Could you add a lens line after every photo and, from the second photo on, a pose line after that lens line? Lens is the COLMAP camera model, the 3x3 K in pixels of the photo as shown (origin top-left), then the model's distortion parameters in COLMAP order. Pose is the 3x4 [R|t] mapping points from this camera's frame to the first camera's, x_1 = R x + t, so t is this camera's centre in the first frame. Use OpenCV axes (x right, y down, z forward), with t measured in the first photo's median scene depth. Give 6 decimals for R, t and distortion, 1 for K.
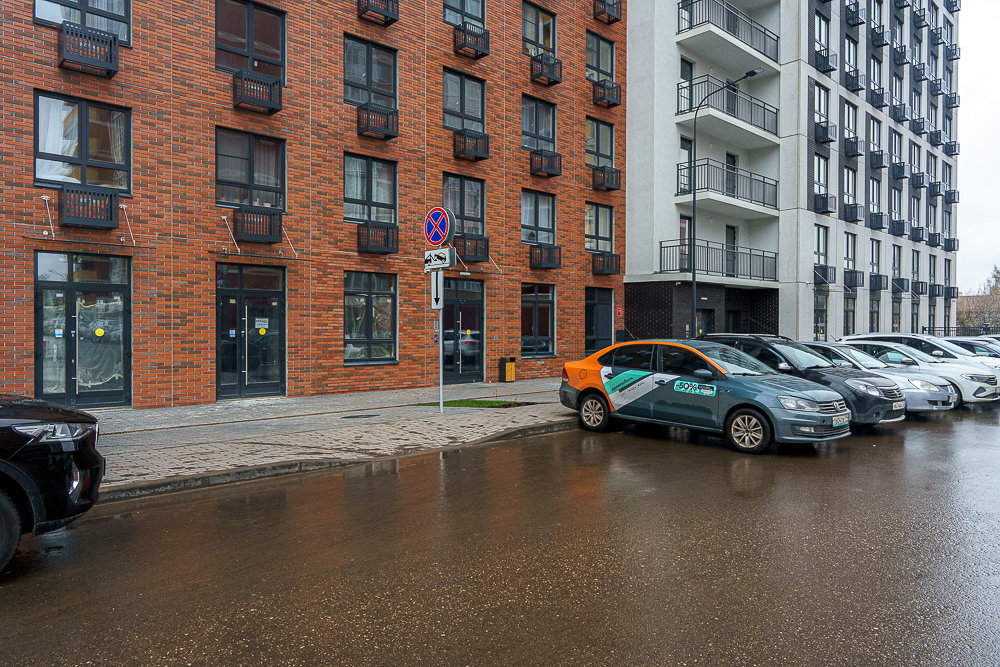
lens RADIAL K [[675.6, 0, 500.3], [0, 675.6, 334.6], [0, 0, 1]] dist [-0.000545, -0.000203]
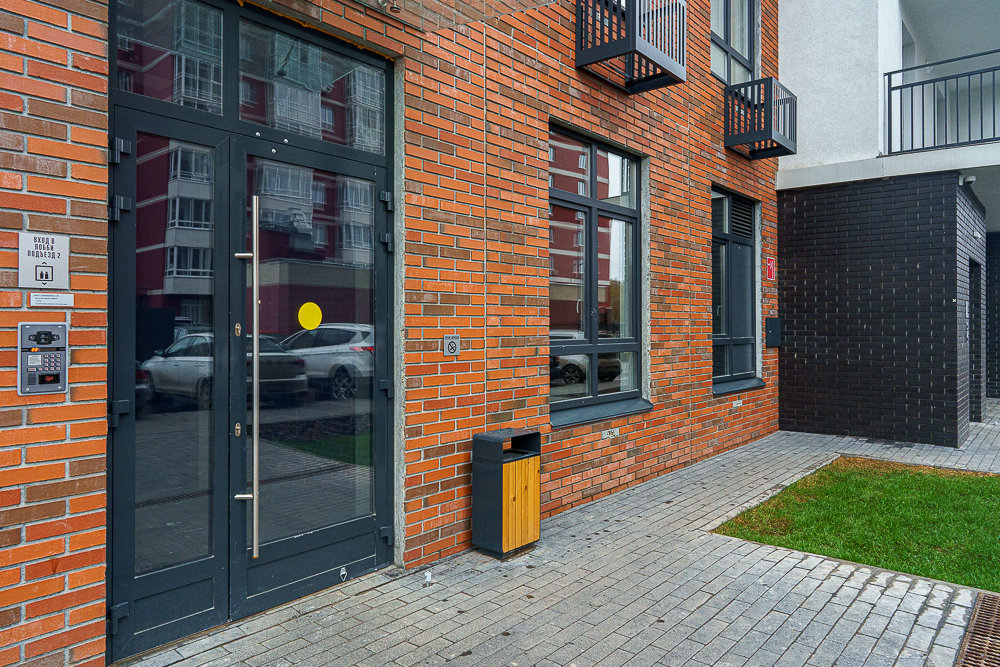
lens RADIAL K [[675.6, 0, 499.8], [0, 675.6, 329.6], [0, 0, 1]] dist [-0.000545, -0.000203]
pose [[0.991801, -0.003866, 0.127731, -0.018272], [0.004436, 0.999981, -0.004175, 0.001072], [-0.127712, 0.004707, 0.991800, 0.751644]]
